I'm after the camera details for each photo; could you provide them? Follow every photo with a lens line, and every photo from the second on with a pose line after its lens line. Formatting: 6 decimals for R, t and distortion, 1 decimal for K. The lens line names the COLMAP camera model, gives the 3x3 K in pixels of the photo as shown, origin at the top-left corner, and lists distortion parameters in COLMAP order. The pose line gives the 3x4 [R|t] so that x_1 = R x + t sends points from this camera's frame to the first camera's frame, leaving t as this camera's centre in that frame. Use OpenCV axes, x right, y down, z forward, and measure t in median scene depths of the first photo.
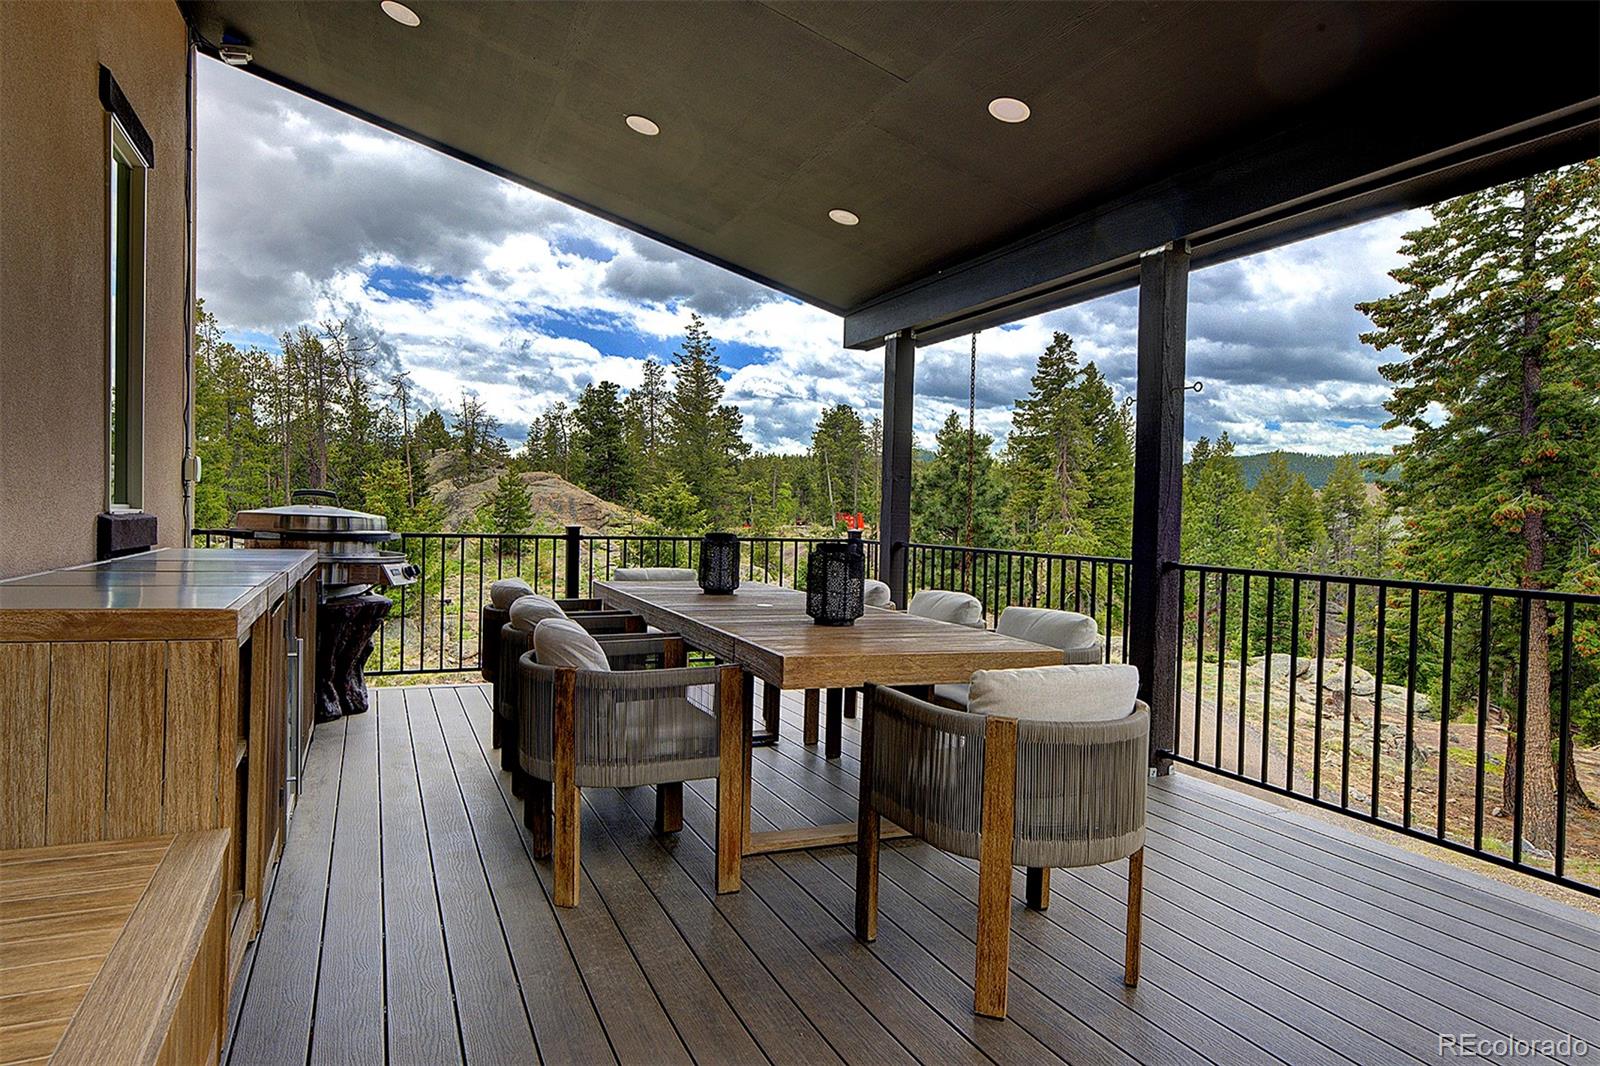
lens RADIAL K [[976.6, 0, 803.8], [0, 976.6, 548.2], [0, 0, 1]] dist [0.014595, 0.000123]
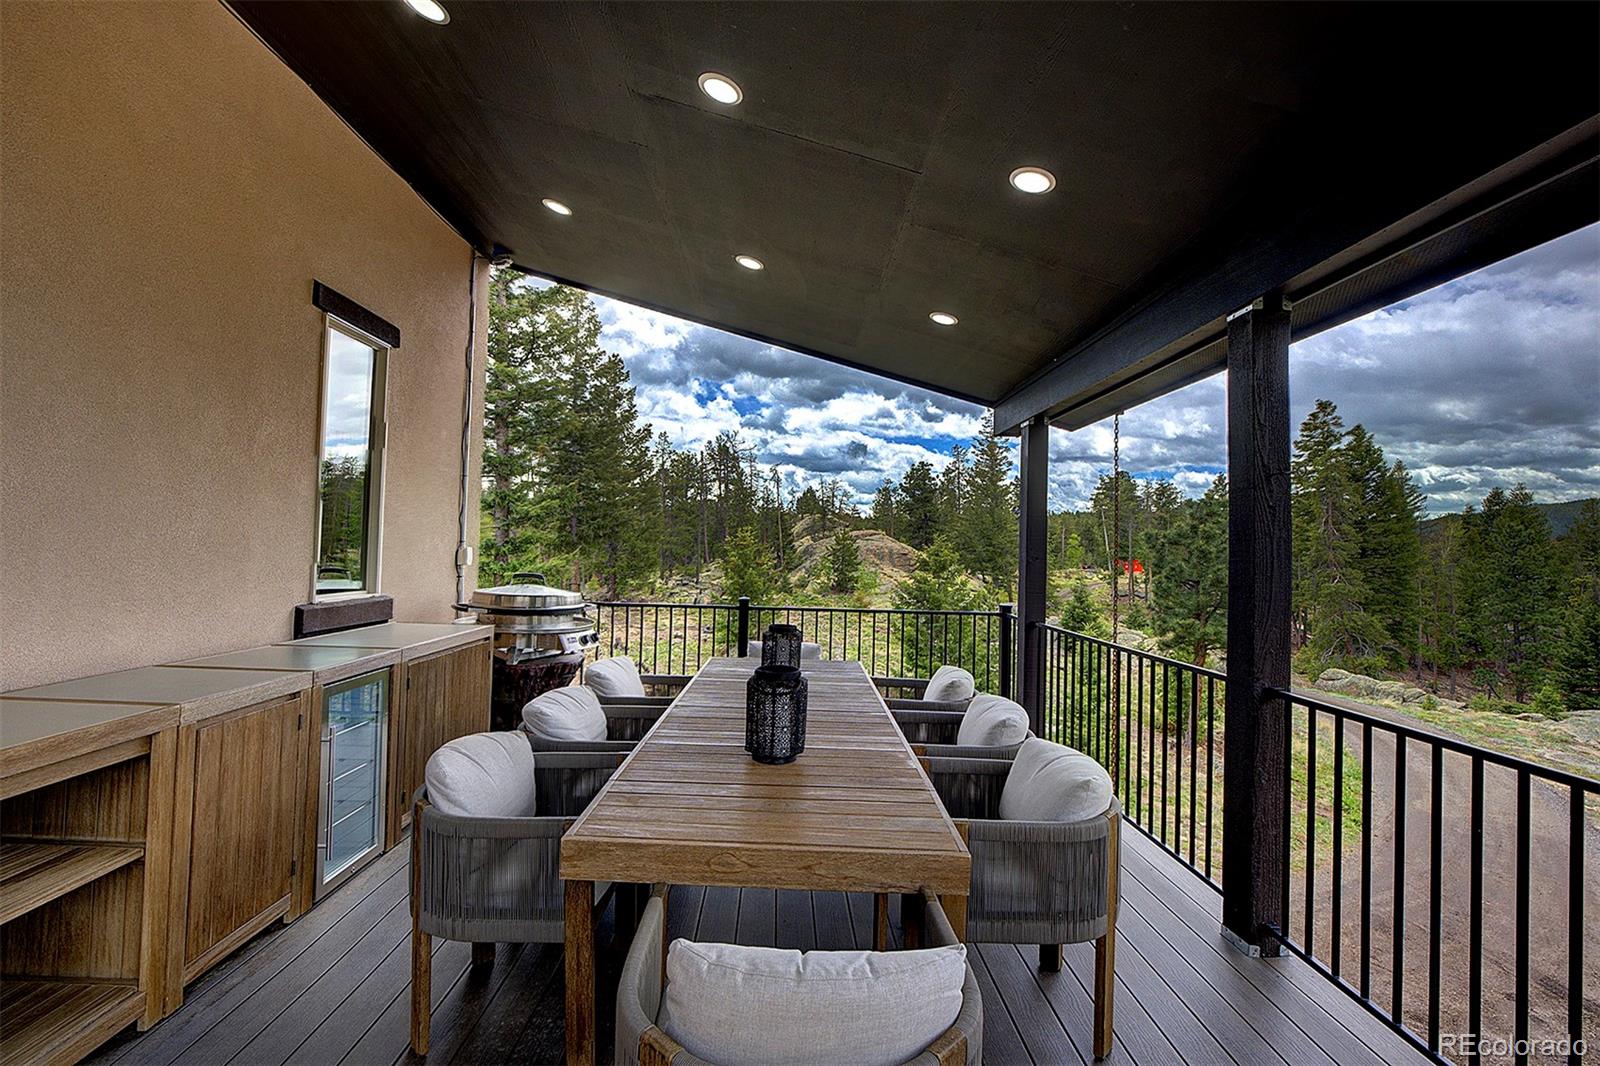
lens RADIAL K [[721.4, 0, 797.5], [0, 721.4, 532.6], [0, 0, 1]] dist [-0.016765, 0.001223]
pose [[0.920745, -0.009125, -0.390058, 0.045514], [-0.017321, 0.997785, -0.064230, -0.012759], [0.389780, 0.065896, 0.918547, 0.055843]]
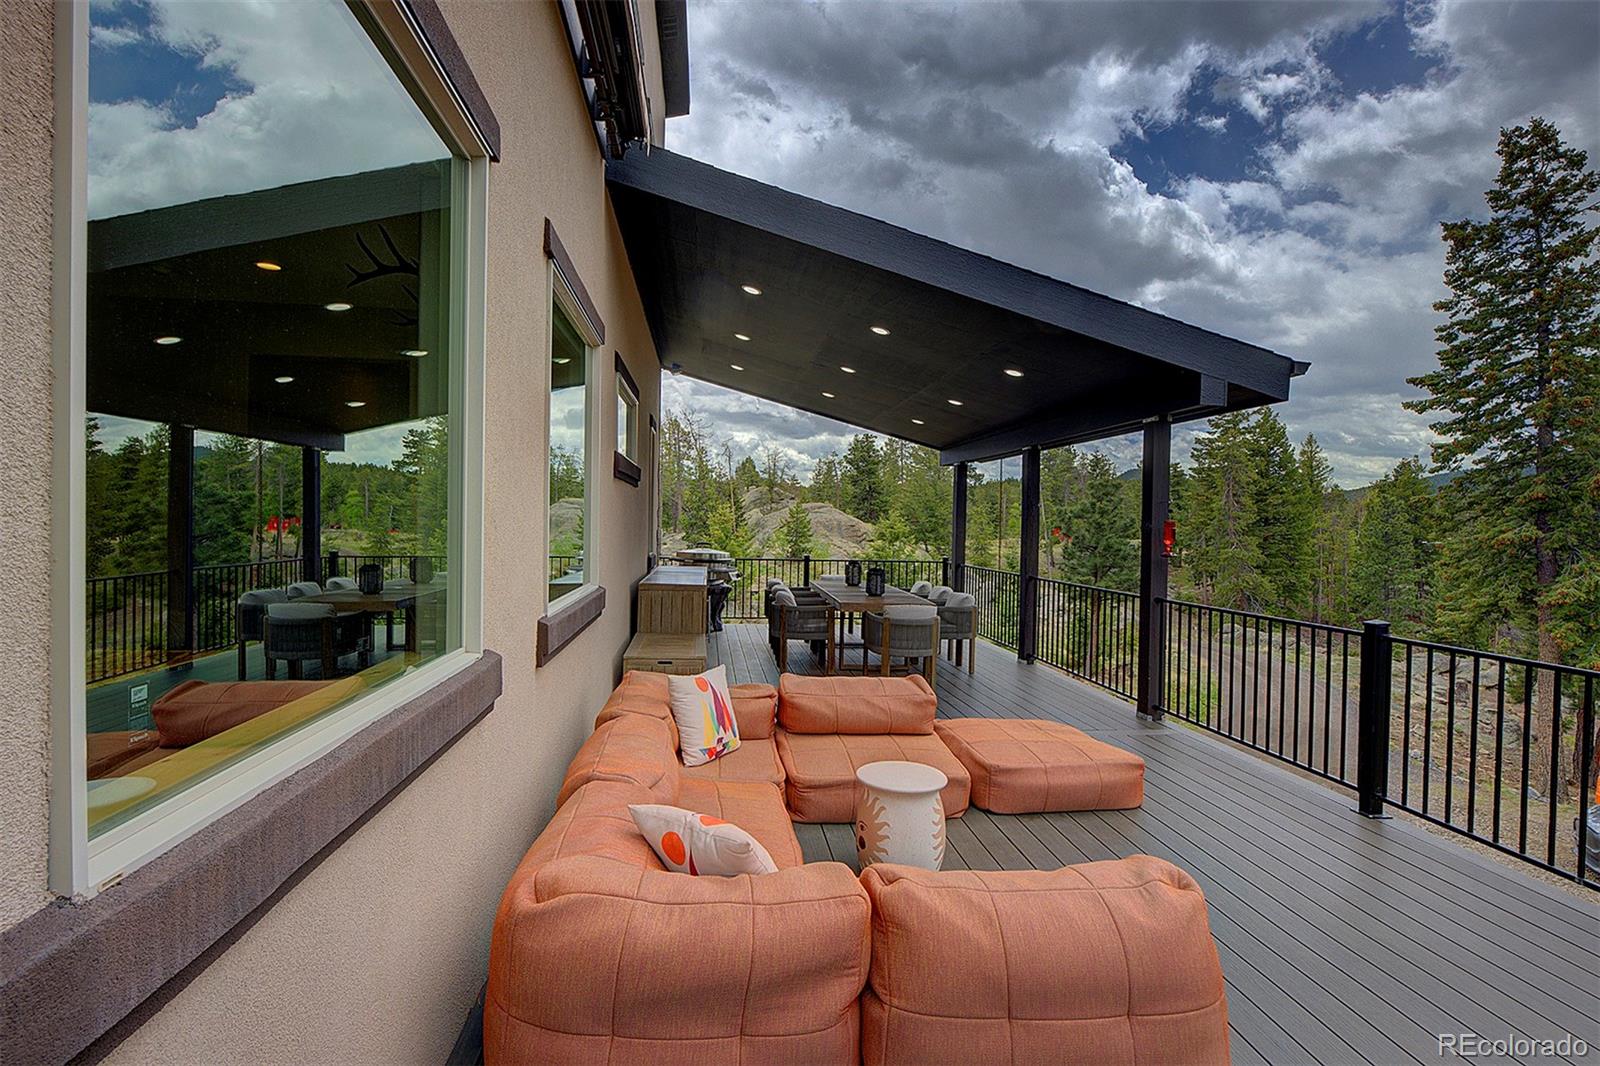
lens RADIAL K [[820.1, 0, 800.7], [0, 820.1, 551.4], [0, 0, 1]] dist [-0.001157, -0.000339]
pose [[0.956294, 0.004520, -0.292371, 0.077640], [-0.005676, 0.999979, -0.003107, -0.006737], [0.292350, 0.004631, 0.956300, -0.206058]]
